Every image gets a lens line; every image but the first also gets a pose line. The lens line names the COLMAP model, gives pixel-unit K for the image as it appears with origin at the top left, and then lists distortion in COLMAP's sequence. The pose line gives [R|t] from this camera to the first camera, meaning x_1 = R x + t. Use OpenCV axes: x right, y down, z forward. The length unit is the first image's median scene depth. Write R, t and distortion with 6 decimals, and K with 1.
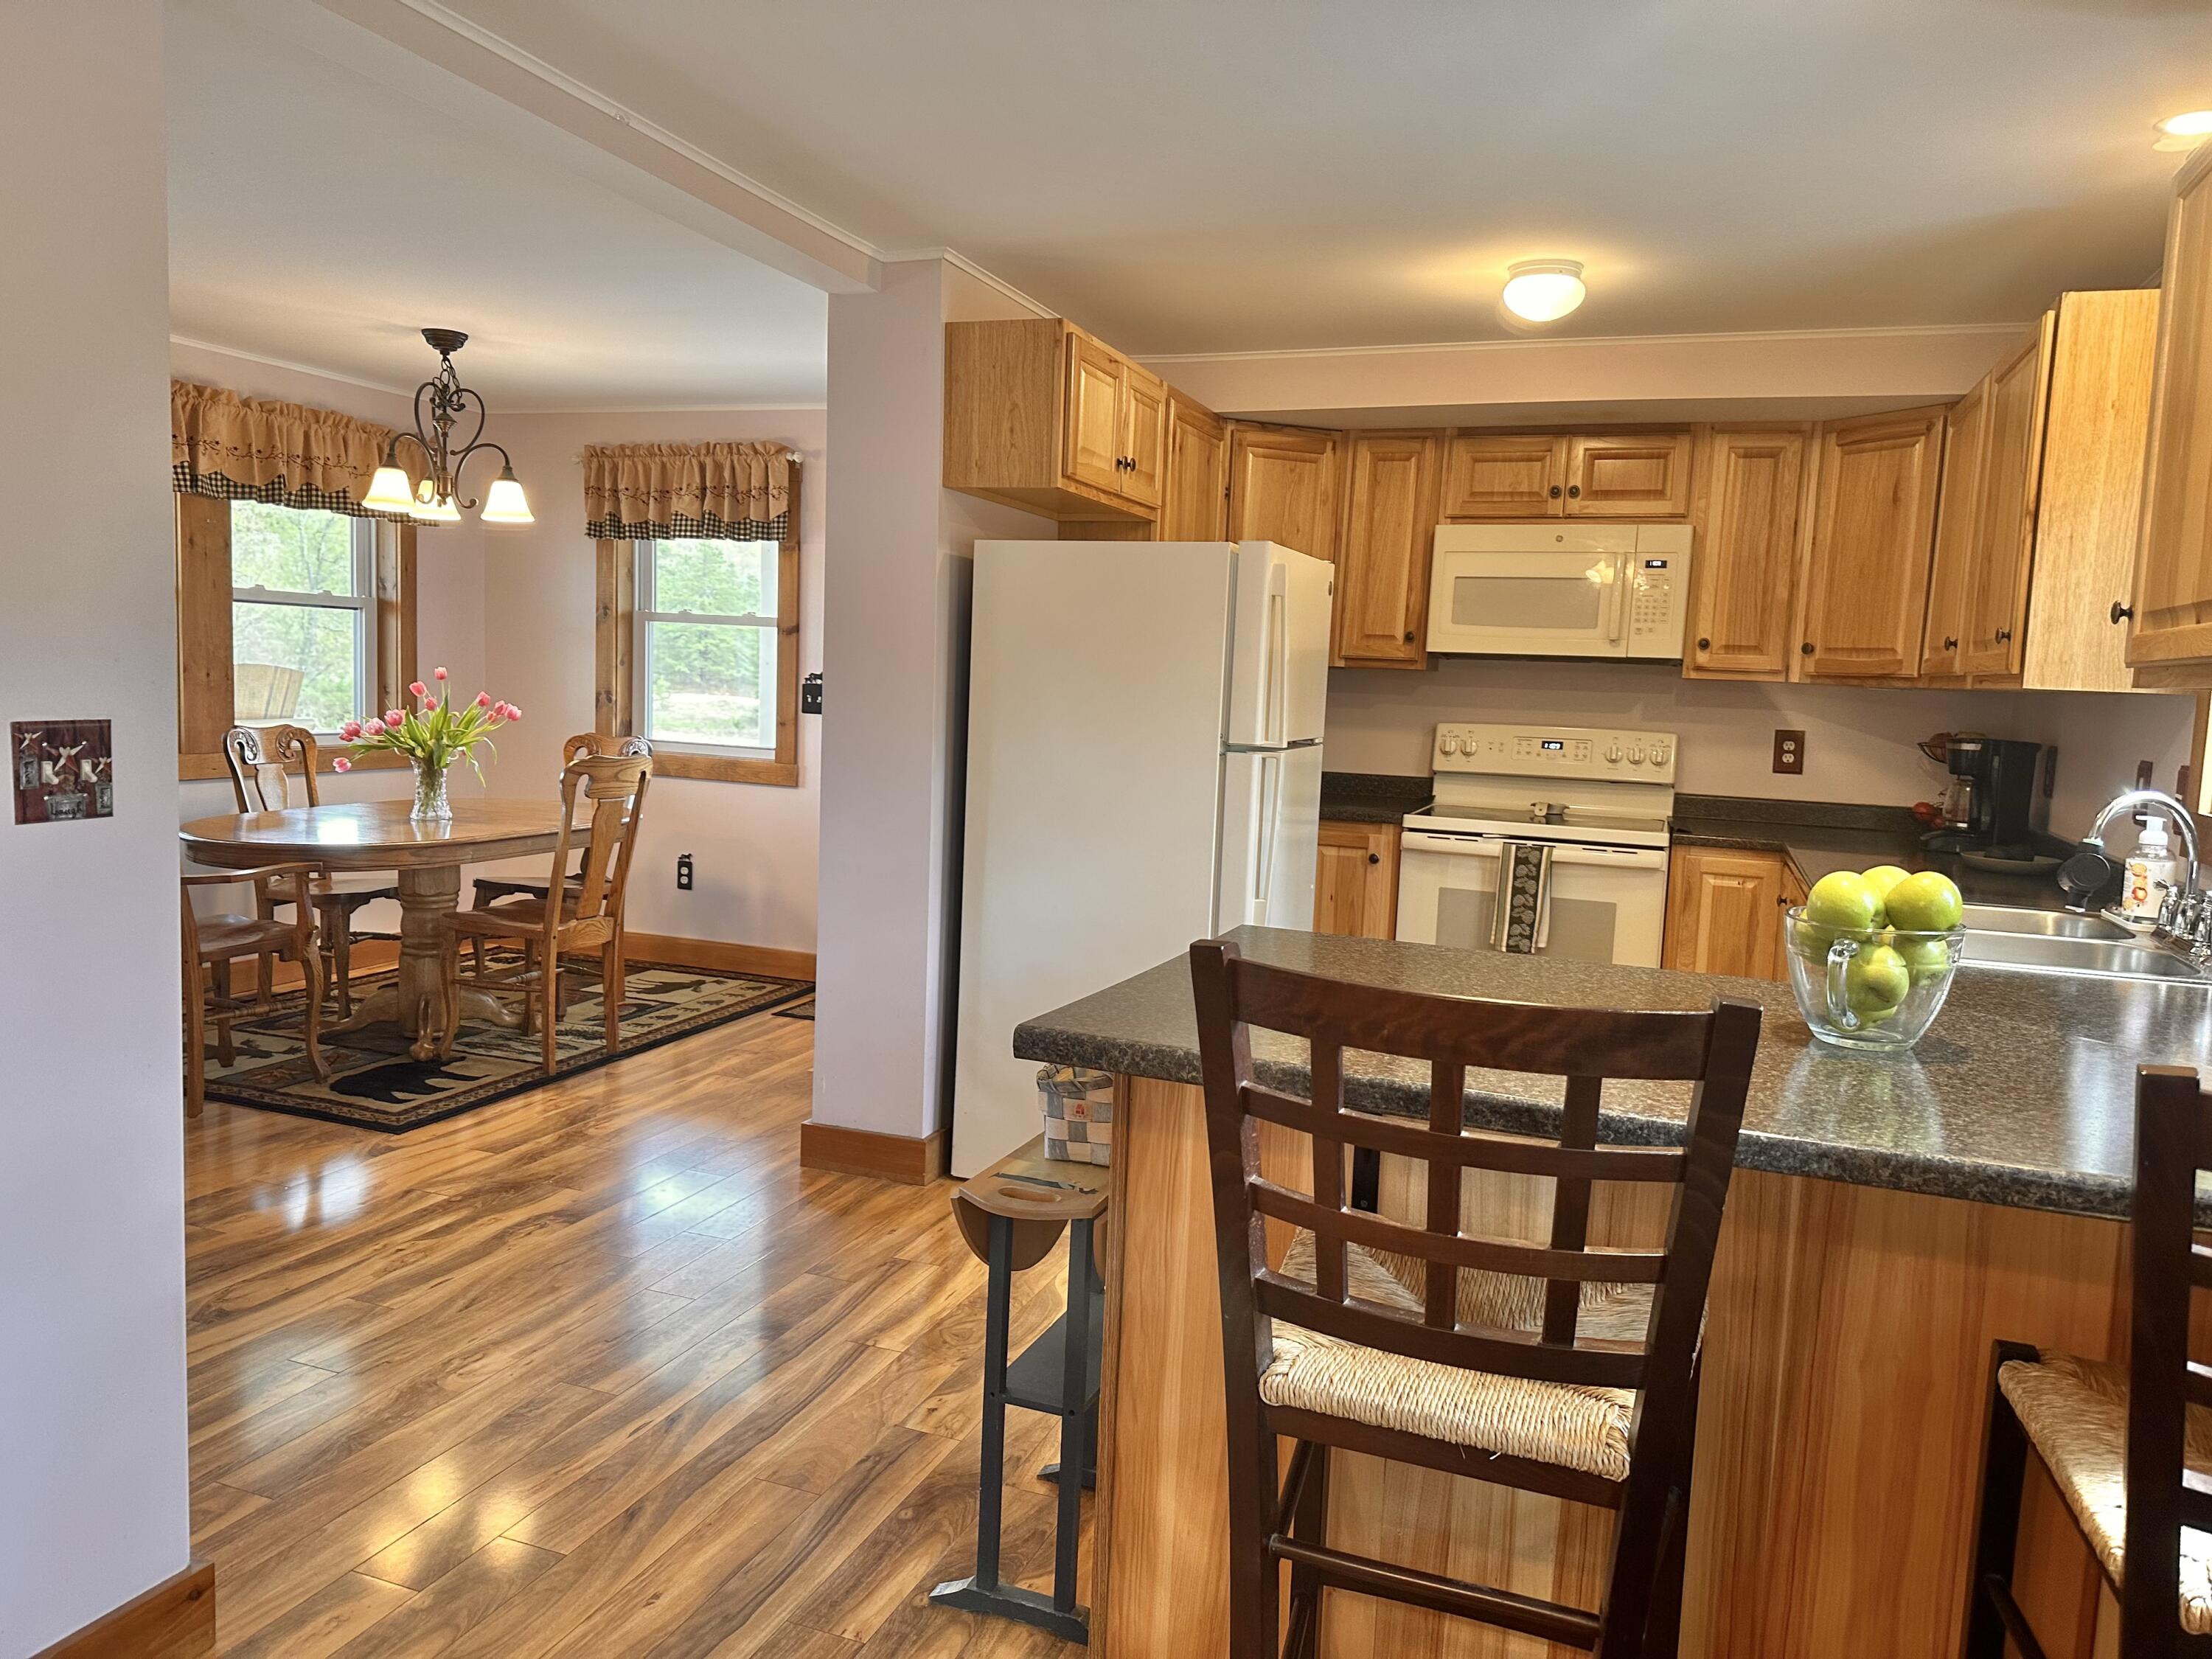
lens RADIAL K [[1547.5, 0, 1089.9], [0, 1547.5, 837.6], [0, 0, 1]] dist [0.175633, -0.349985]
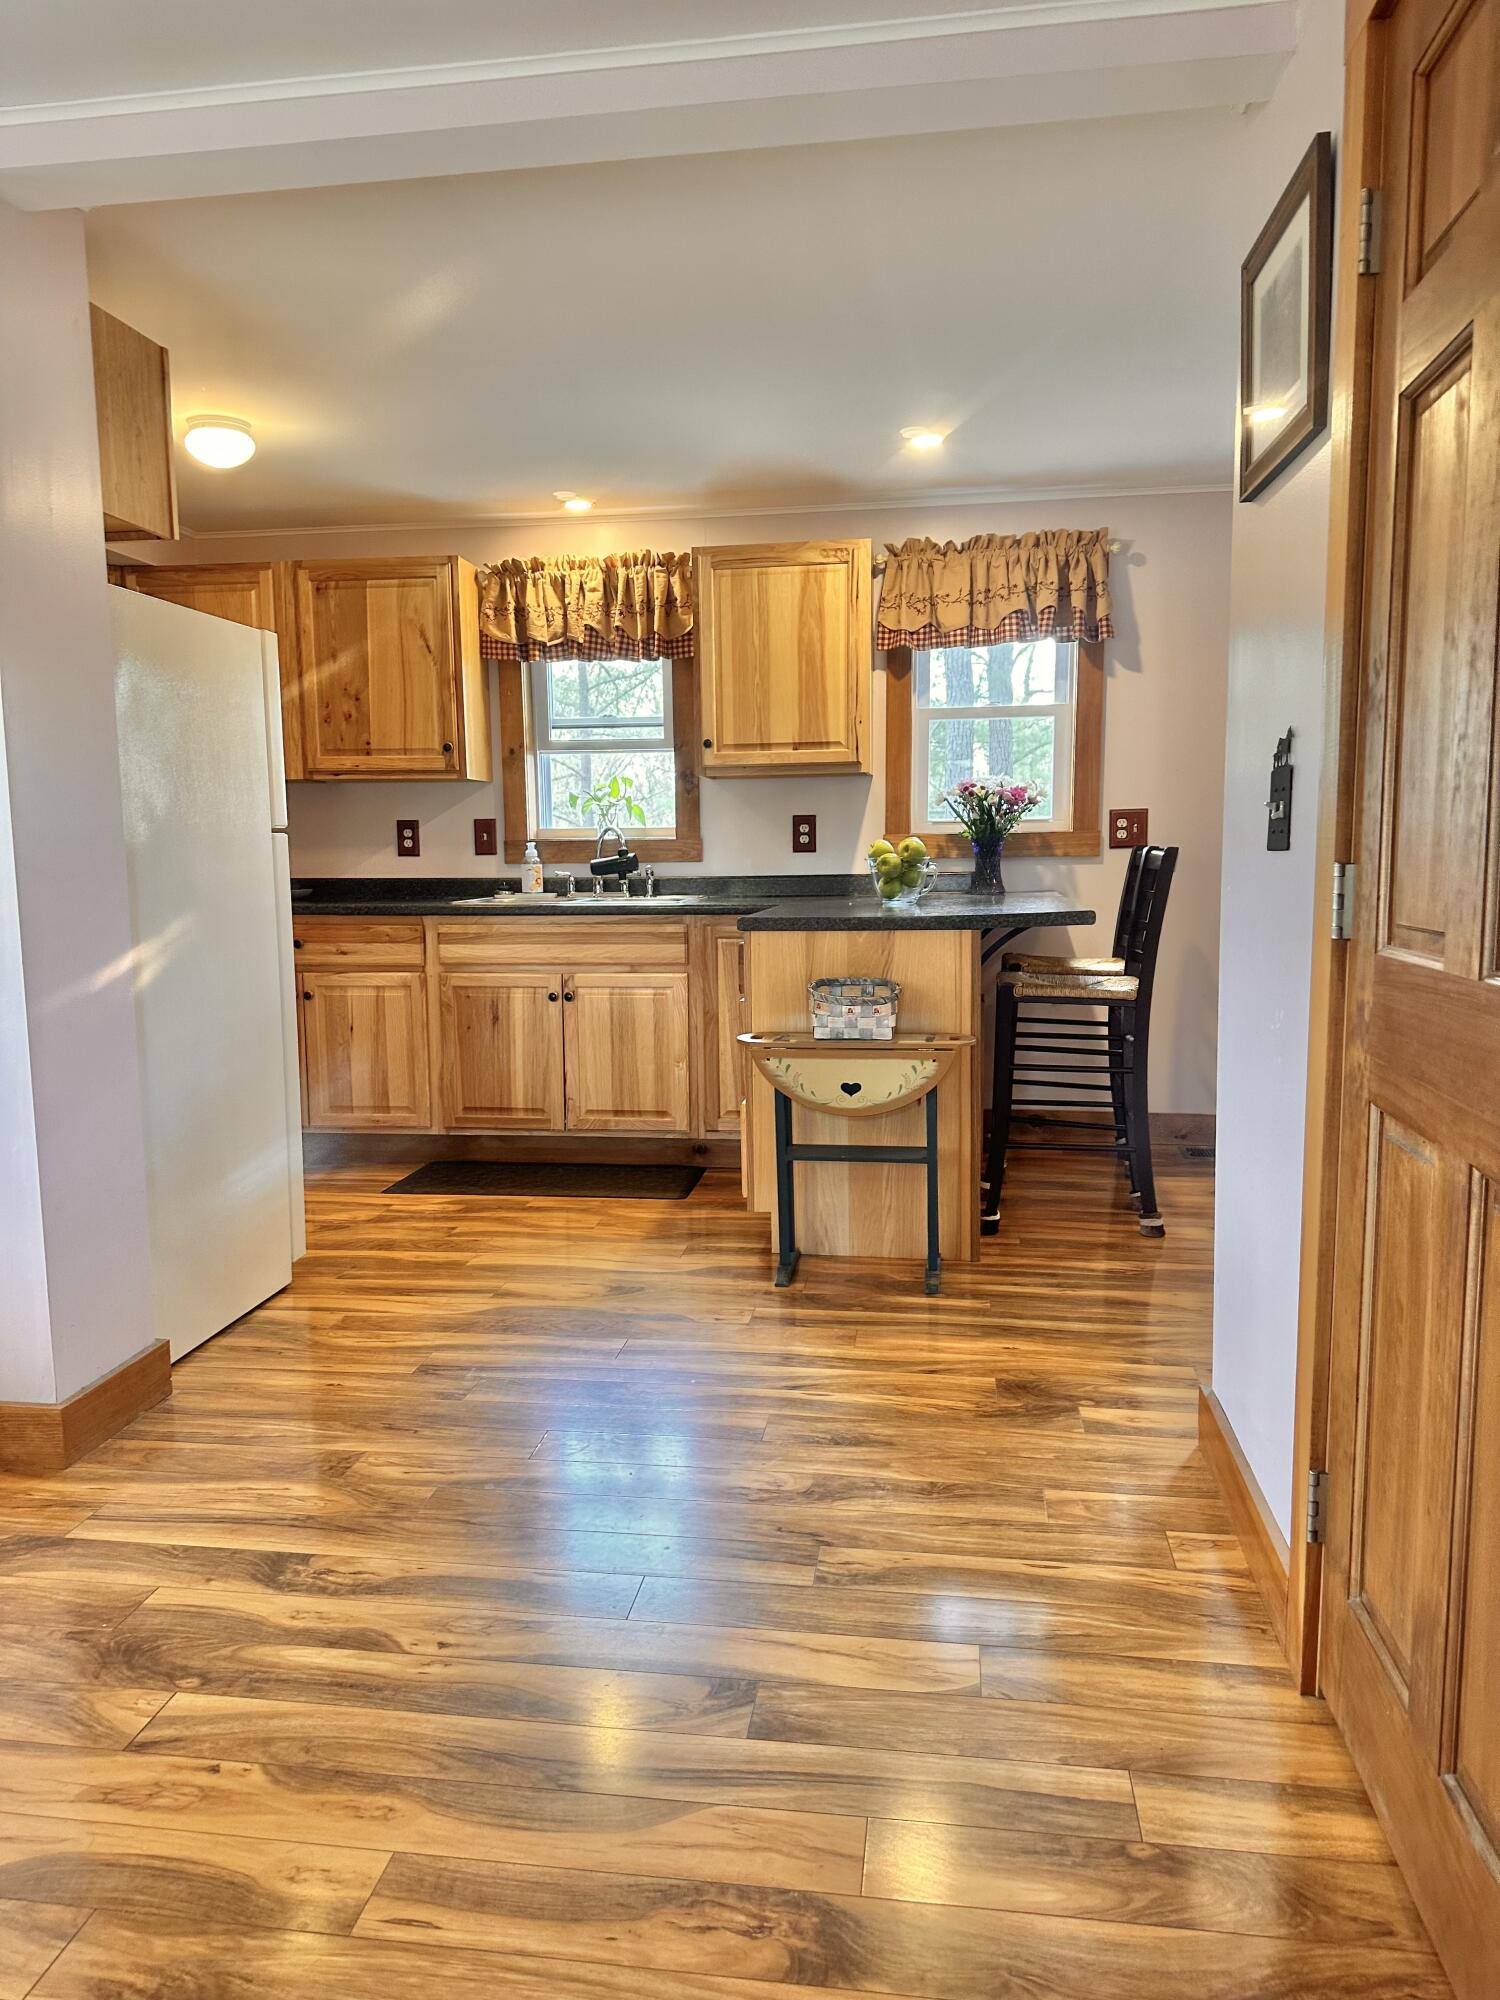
lens RADIAL K [[1378.8, 0, 743.7], [0, 1378.8, 1002.9], [0, 0, 1]] dist [0.150919, -0.205060]
pose [[-0.212252, -0.151285, 0.965434, -0.721334], [0.105667, 0.978598, 0.176579, -0.061730], [-0.971485, 0.139493, -0.191724, 0.704292]]
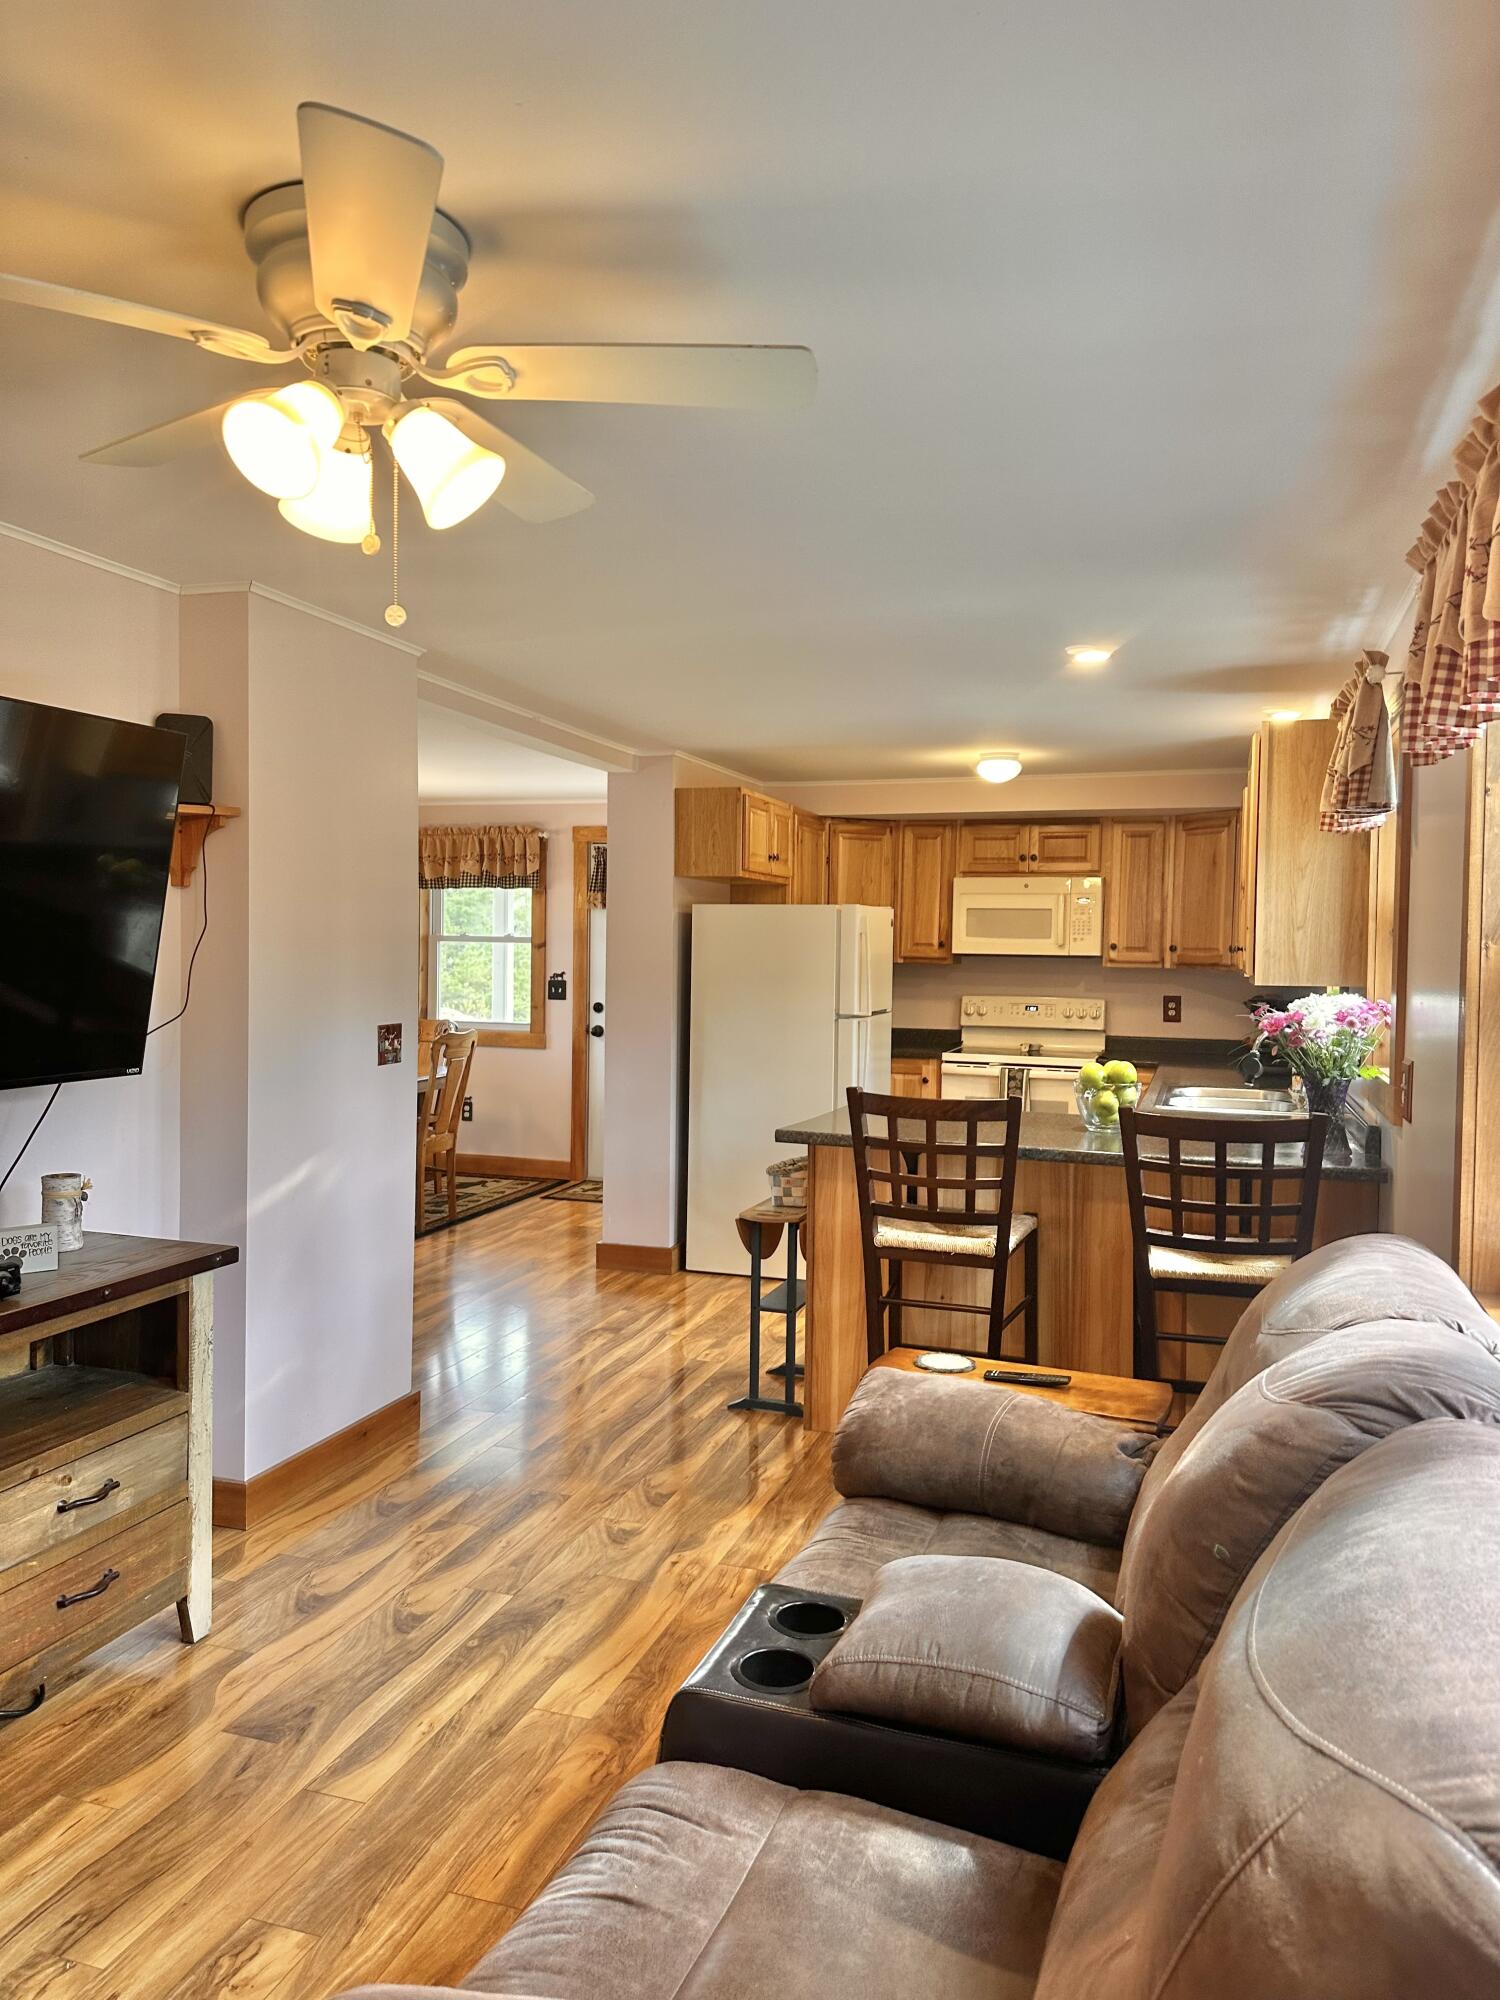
lens RADIAL K [[1399.2, 0, 749.7], [0, 1399.2, 986.6], [0, 0, 1]] dist [0.175633, -0.349985]
pose [[0.998589, -0.028083, 0.045068, -0.069290], [0.031390, 0.996732, -0.074432, 0.020405], [-0.042831, 0.075741, 0.996207, -0.496523]]
